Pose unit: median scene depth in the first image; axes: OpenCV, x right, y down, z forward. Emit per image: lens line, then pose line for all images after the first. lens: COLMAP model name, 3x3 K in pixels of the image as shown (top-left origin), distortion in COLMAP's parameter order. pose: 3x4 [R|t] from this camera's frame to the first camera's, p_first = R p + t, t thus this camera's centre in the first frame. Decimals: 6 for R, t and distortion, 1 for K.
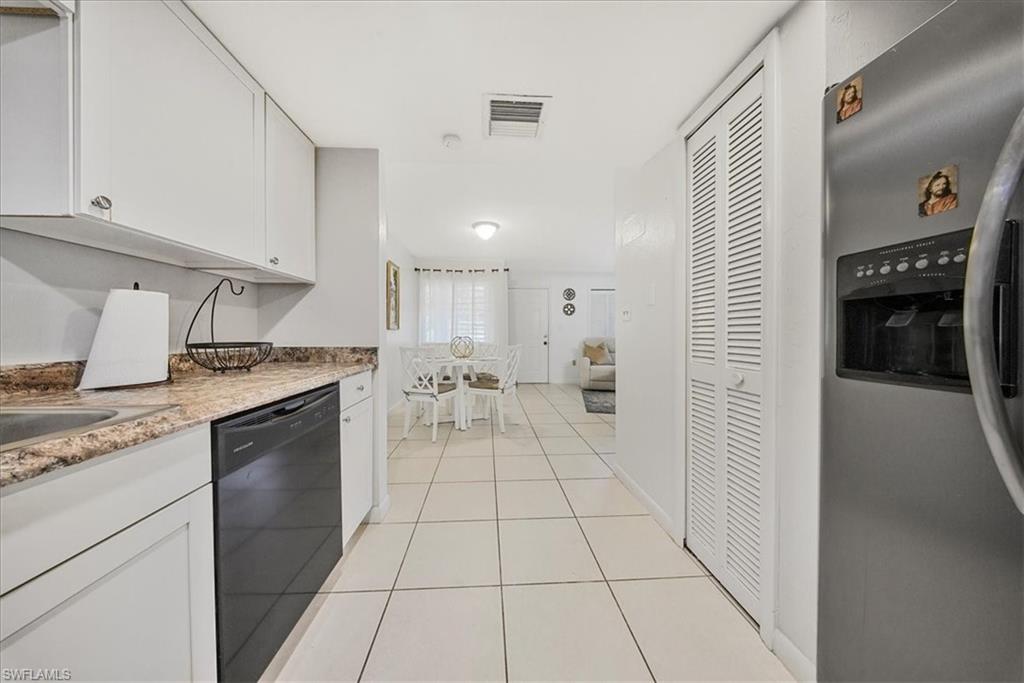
lens RADIAL K [[314.6, 0, 502.8], [0, 314.6, 334.7], [0, 0, 1]] dist [-0.006115, -0.000424]
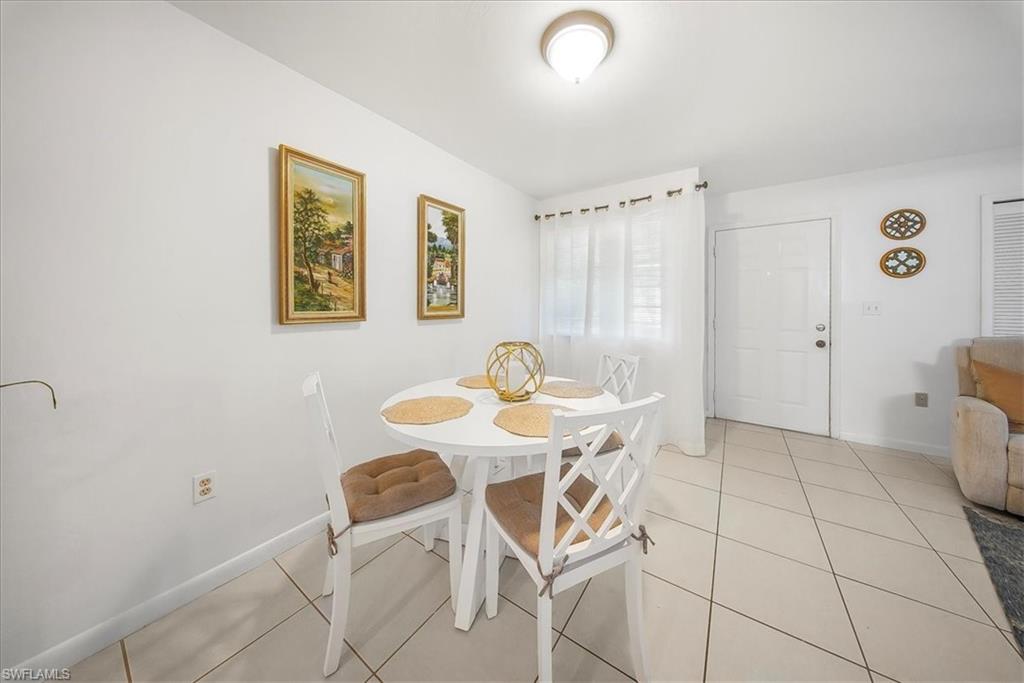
lens RADIAL K [[314.6, 0, 522.5], [0, 314.6, 311.0], [0, 0, 1]] dist [-0.006115, -0.000424]
pose [[0.795541, 0.004499, -0.605883, 0.075953], [-0.002239, 0.999987, 0.004486, -0.022715], [0.605896, -0.002212, 0.795541, 0.439101]]
